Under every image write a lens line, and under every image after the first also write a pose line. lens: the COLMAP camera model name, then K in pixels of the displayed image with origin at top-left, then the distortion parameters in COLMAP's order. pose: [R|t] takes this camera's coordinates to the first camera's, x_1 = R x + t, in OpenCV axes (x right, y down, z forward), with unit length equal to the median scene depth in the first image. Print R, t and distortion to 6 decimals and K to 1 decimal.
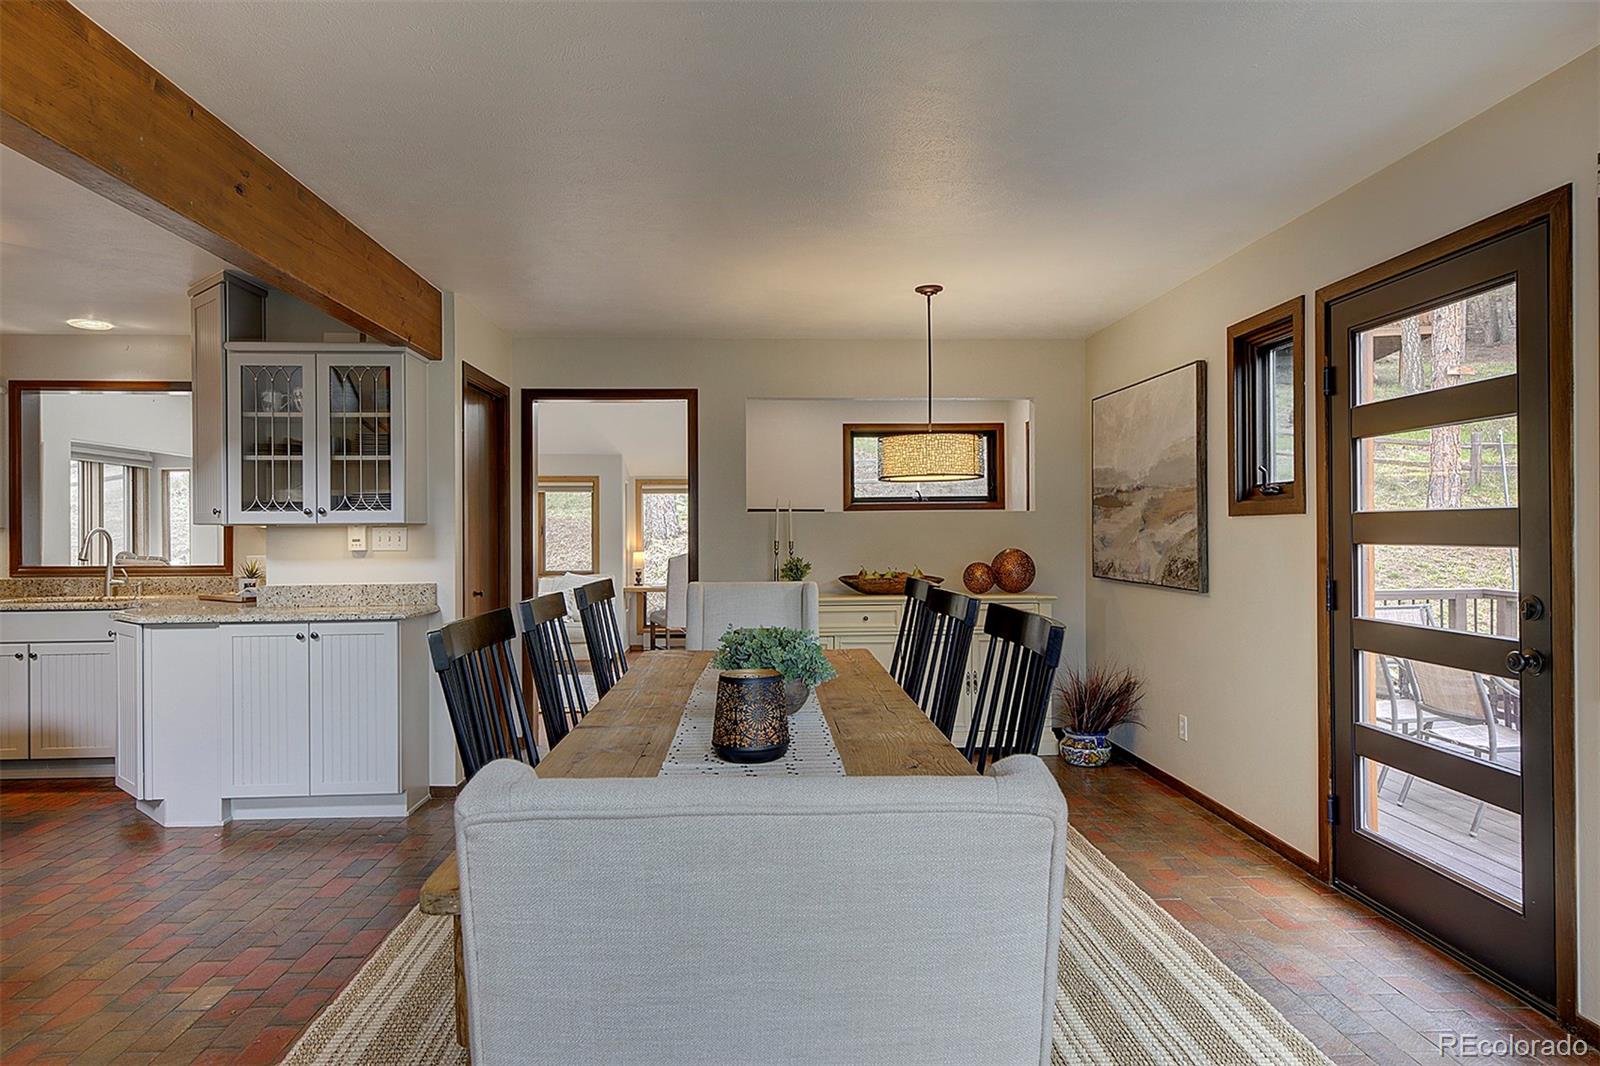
lens RADIAL K [[948.3, 0, 800.0], [0, 948.3, 533.0], [0, 0, 1]] dist [-0.000712, 0.000819]
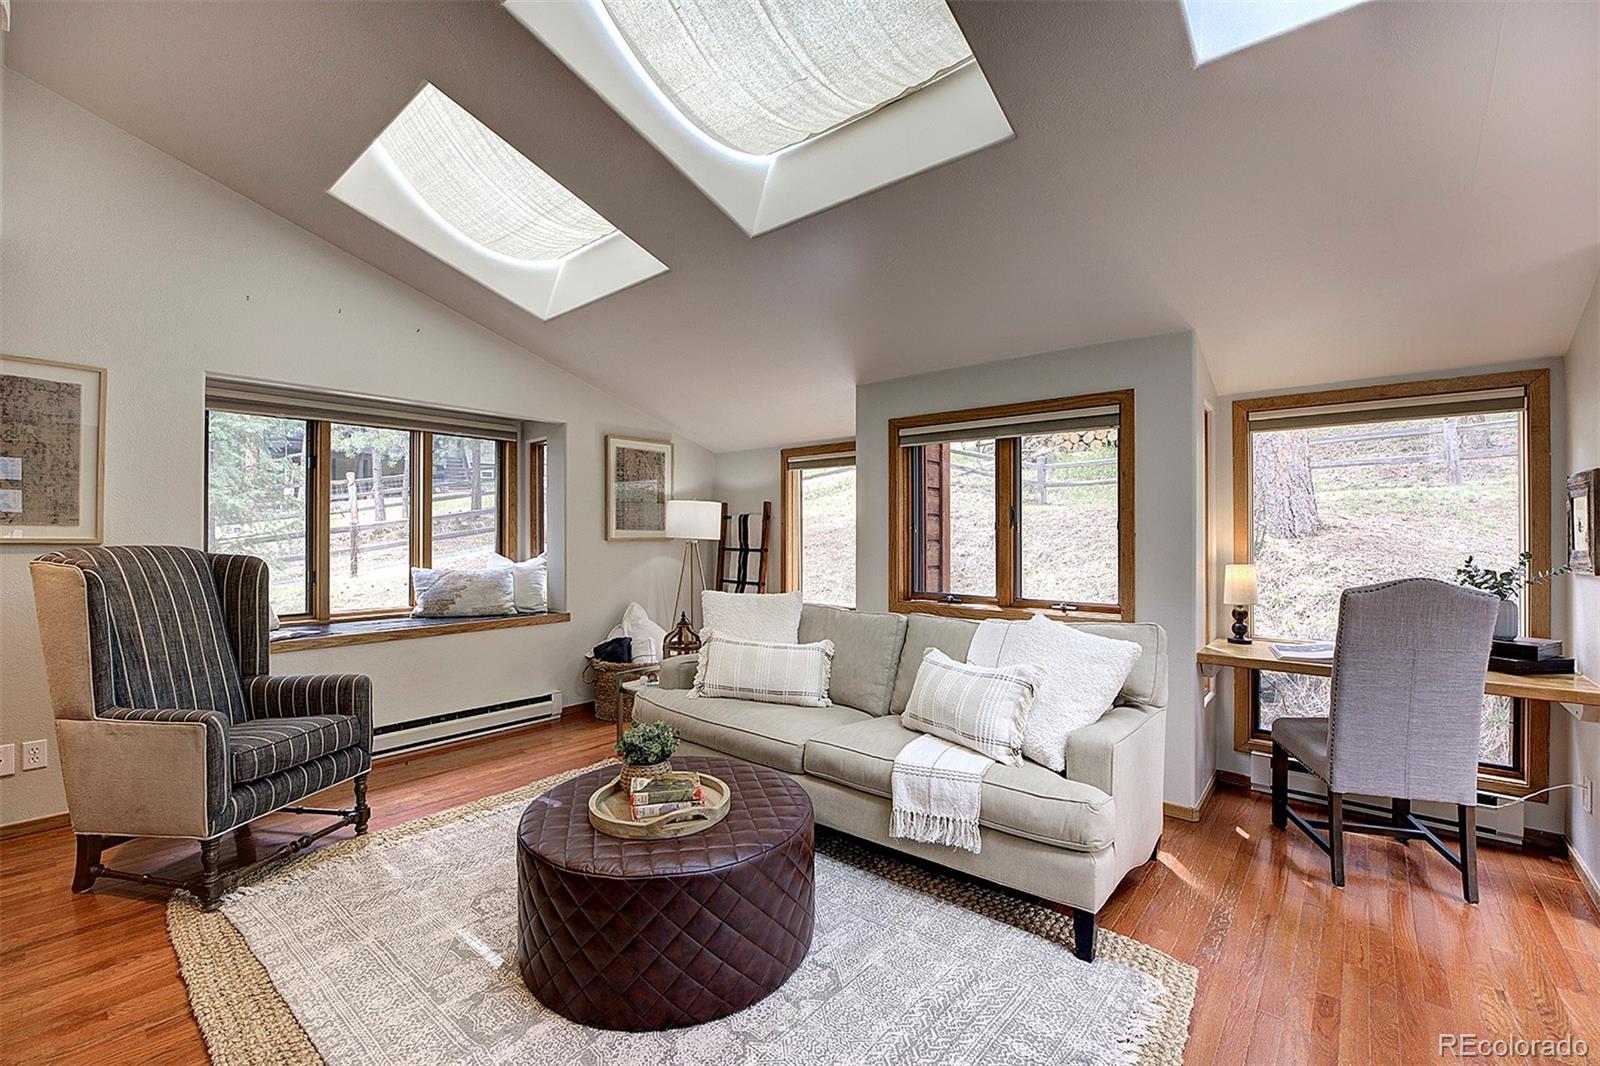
lens RADIAL K [[674.3, 0, 795.4], [0, 674.3, 532.5], [0, 0, 1]] dist [-0.020591, 0.000473]
pose [[0.729035, 0.000844, -0.684476, -0.110019], [-0.003359, 0.999992, -0.002344, 0.006673], [0.684468, 0.004007, 0.729032, 0.641125]]
